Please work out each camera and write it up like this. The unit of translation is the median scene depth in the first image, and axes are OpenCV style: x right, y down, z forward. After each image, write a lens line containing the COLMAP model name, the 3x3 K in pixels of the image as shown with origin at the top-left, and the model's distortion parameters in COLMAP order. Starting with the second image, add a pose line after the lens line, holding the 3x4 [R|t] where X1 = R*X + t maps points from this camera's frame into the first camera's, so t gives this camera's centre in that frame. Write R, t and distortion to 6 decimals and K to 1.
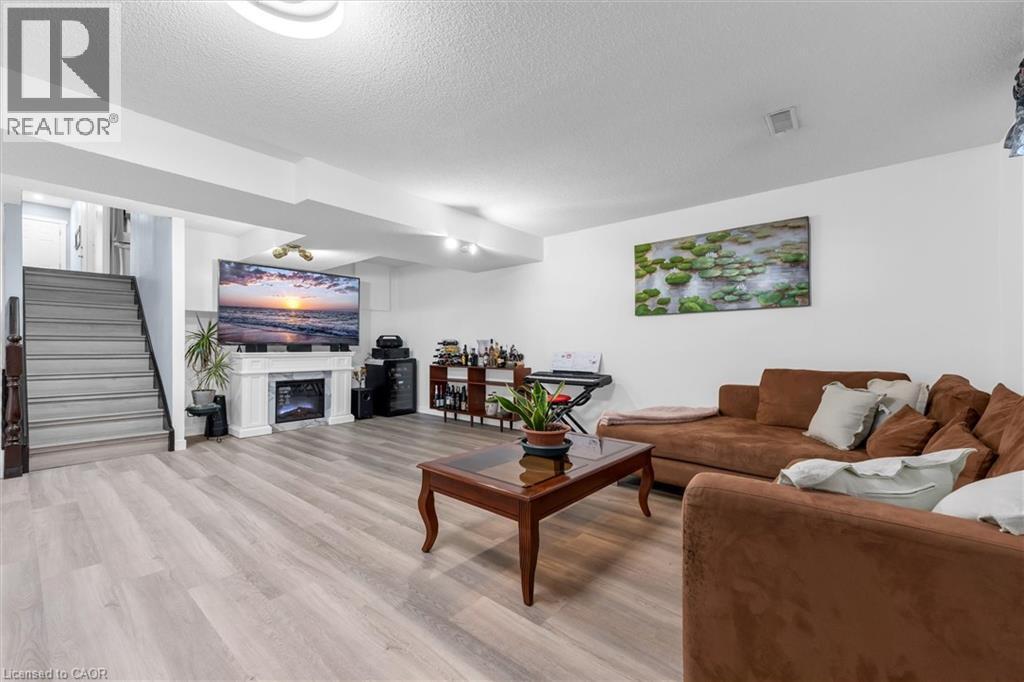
lens RADIAL K [[413.1, 0, 512.6], [0, 413.1, 341.5], [0, 0, 1]] dist [0.001035, 0.001005]
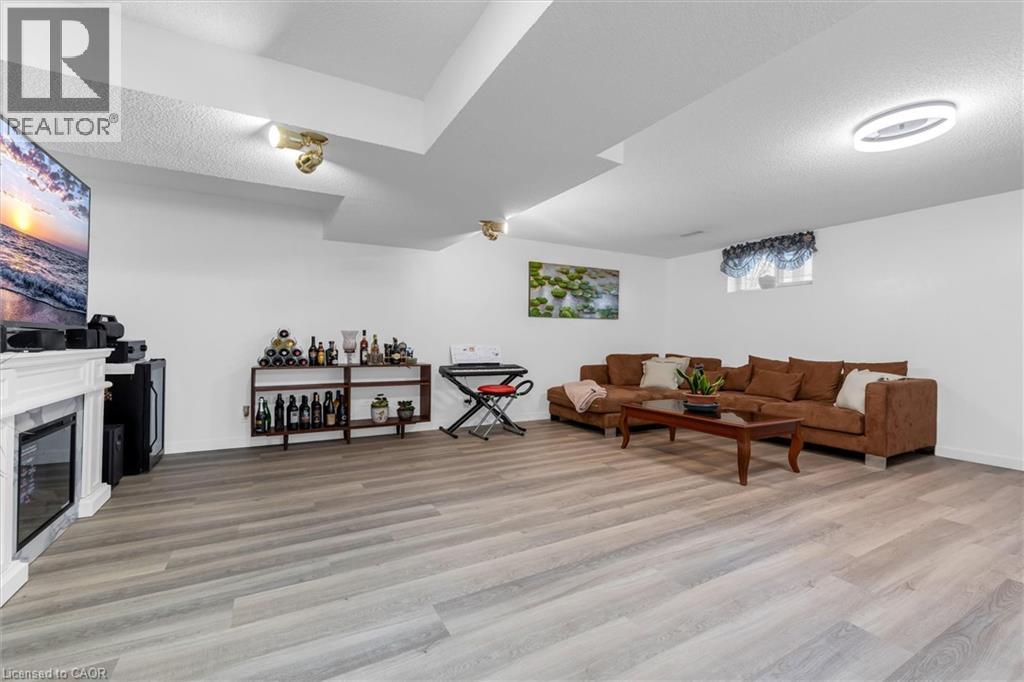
lens RADIAL K [[401.3, 0, 503.8], [0, 401.3, 337.5], [0, 0, 1]] dist [-0.000128, -0.000702]
pose [[0.399301, 0.012067, 0.916740, -1.024611], [-0.019002, 0.999808, -0.004884, 0.011480], [-0.916623, -0.015470, 0.399454, 0.683678]]
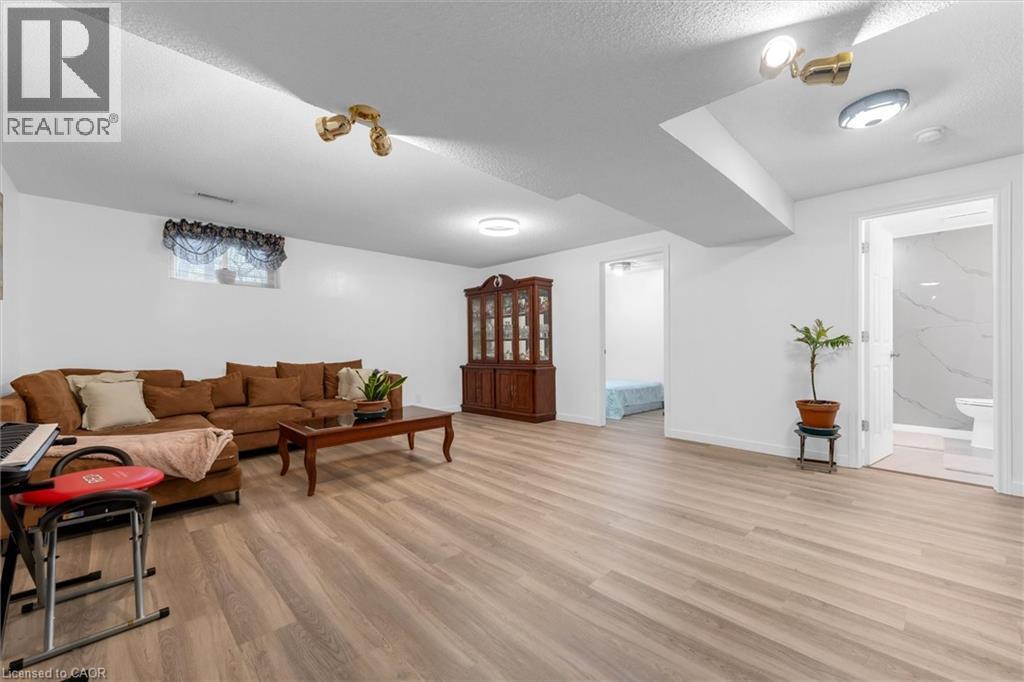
lens RADIAL K [[456.4, 0, 507.7], [0, 456.4, 349.7], [0, 0, 1]] dist [0.001502, 0.000225]
pose [[-0.991211, 0.004435, 0.132214, -0.402993], [0.003846, 0.999982, -0.004708, 0.021717], [-0.132232, -0.004158, -0.991210, 1.635599]]
